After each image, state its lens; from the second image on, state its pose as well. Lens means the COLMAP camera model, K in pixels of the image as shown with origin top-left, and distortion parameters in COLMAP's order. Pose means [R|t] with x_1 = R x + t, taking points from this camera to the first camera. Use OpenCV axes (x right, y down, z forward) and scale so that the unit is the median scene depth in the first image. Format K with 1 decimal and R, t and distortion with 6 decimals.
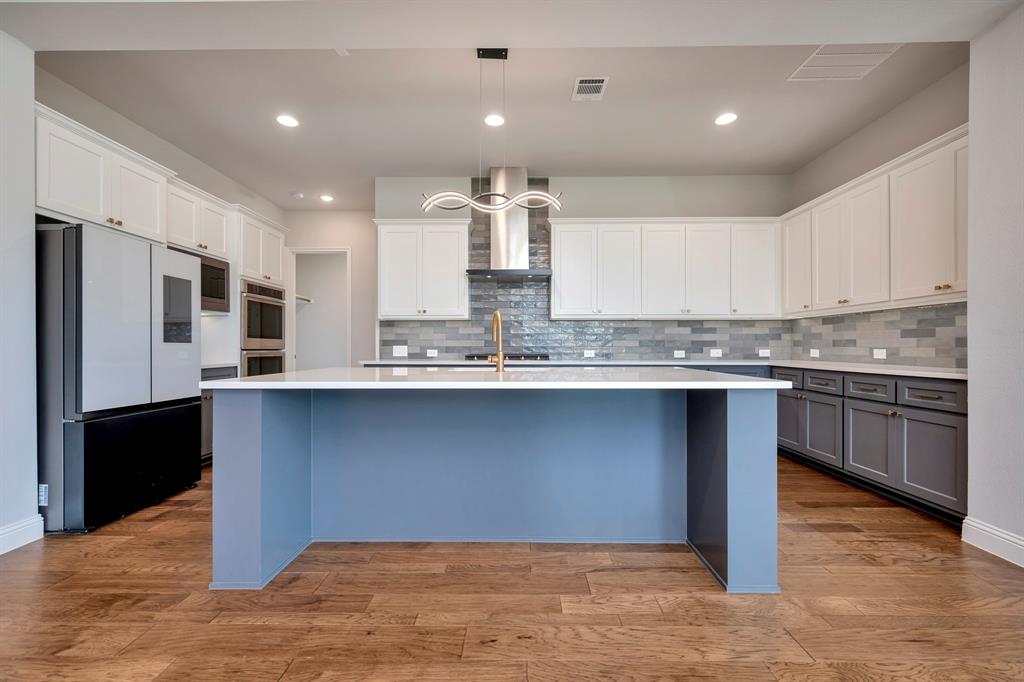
lens RADIAL K [[420.2, 0, 513.2], [0, 420.2, 344.8], [0, 0, 1]] dist [0.000409, -0.000109]
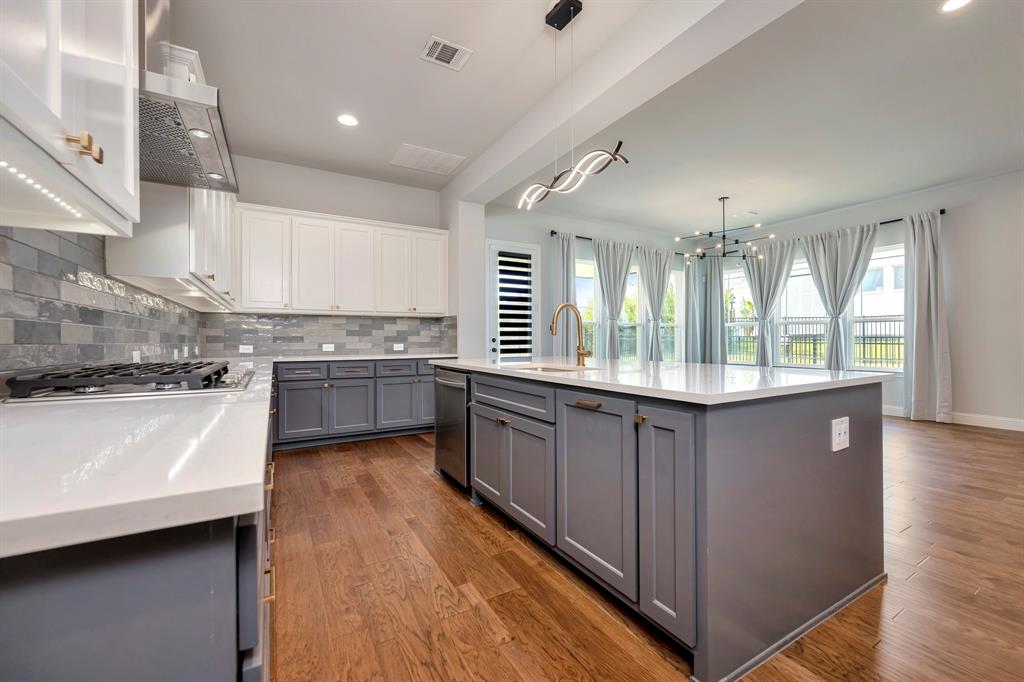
lens RADIAL K [[417.2, 0, 512.0], [0, 417.2, 341.0], [0, 0, 1]] dist [-0.004823, -0.000429]
pose [[-0.495847, 0.001339, 0.868409, -0.530555], [-0.000525, 0.999998, -0.001842, 0.002693], [-0.868410, -0.001369, -0.495845, 1.066074]]
